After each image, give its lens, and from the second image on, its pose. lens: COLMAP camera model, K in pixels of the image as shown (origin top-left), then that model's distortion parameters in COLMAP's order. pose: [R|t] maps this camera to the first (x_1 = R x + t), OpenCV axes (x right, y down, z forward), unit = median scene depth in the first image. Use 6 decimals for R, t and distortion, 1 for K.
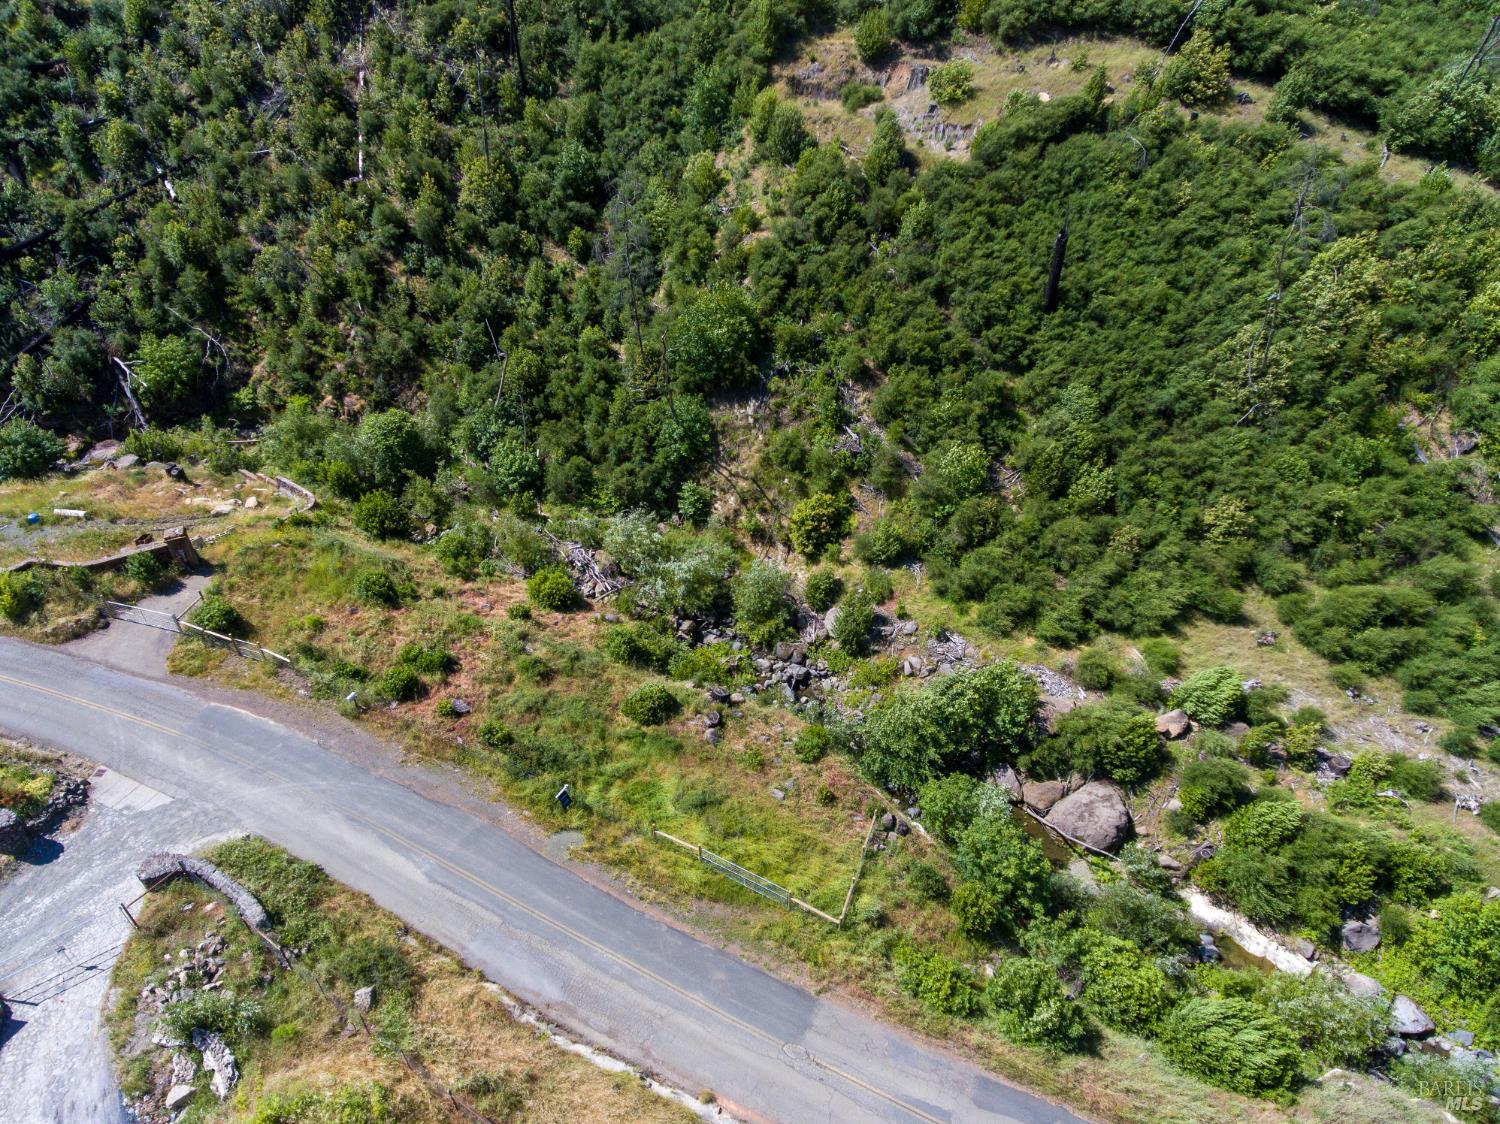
lens RADIAL K [[877.8, 0, 732.6], [0, 877.8, 570.4], [0, 0, 1]] dist [-0.005325, 0.000834]
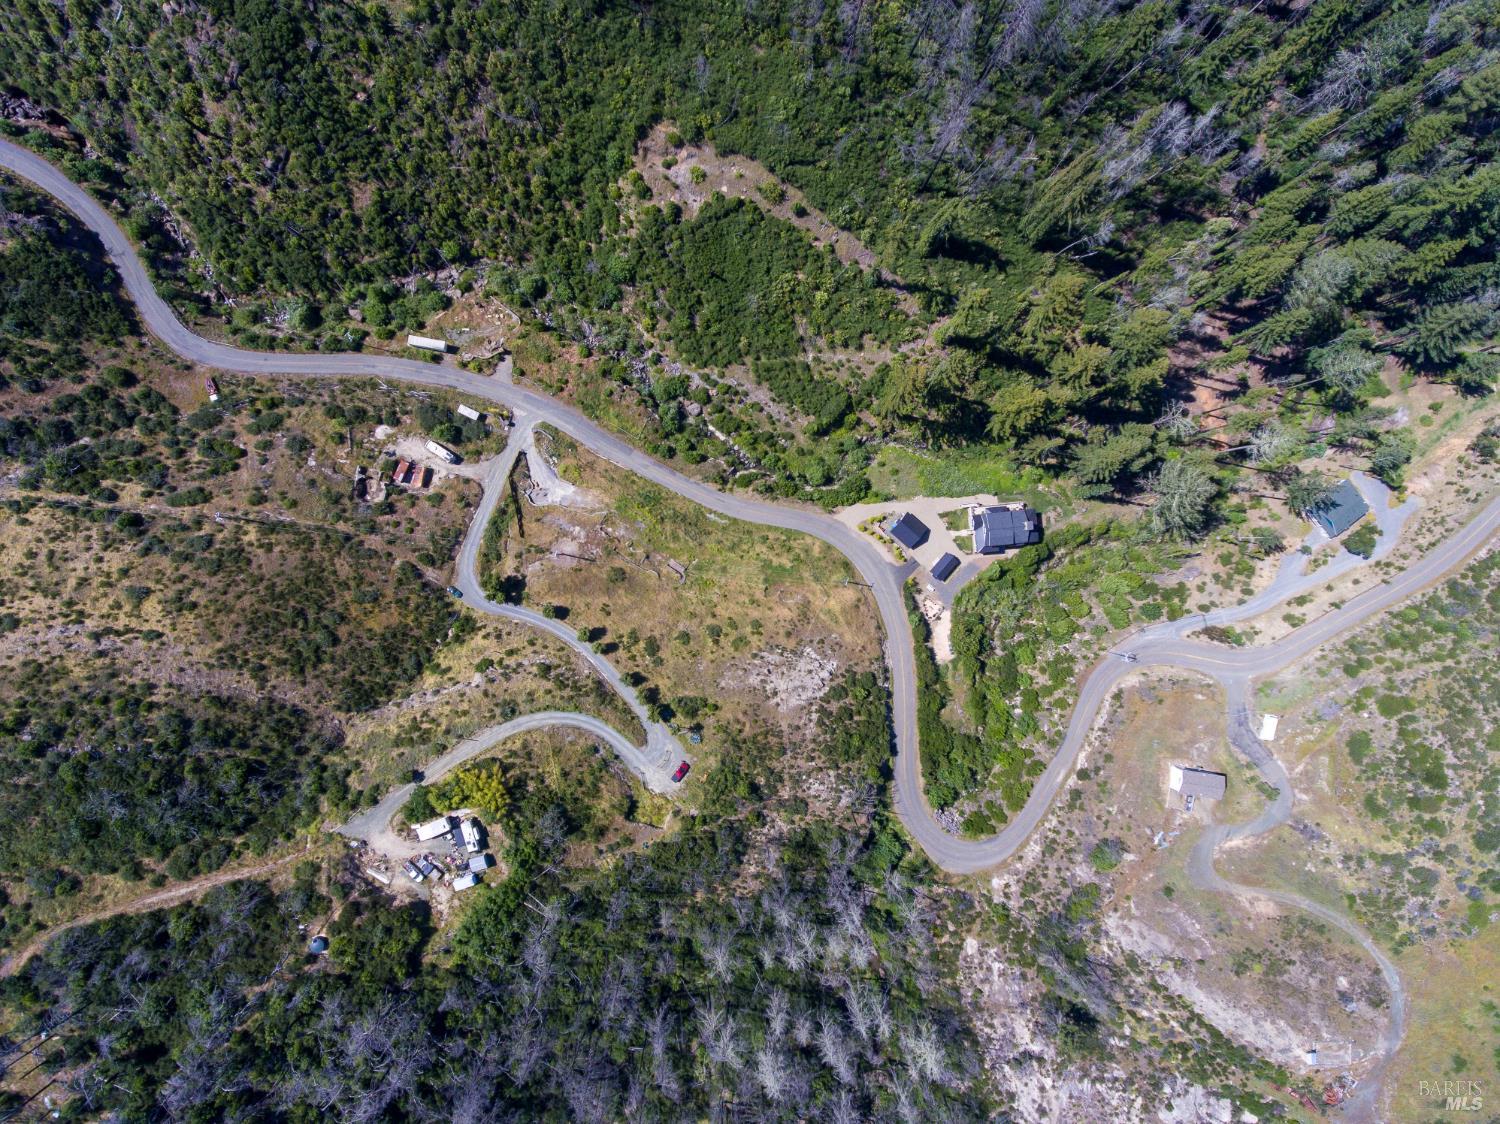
lens RADIAL K [[898.4, 0, 725.3], [0, 898.4, 574.4], [0, 0, 1]] dist [-0.004454, 0.001165]
pose [[0.998931, 0.045283, 0.009307, 0.408972], [-0.033483, 0.569869, 0.821053, -2.457490], [0.031876, -0.820487, 0.570776, -1.963680]]
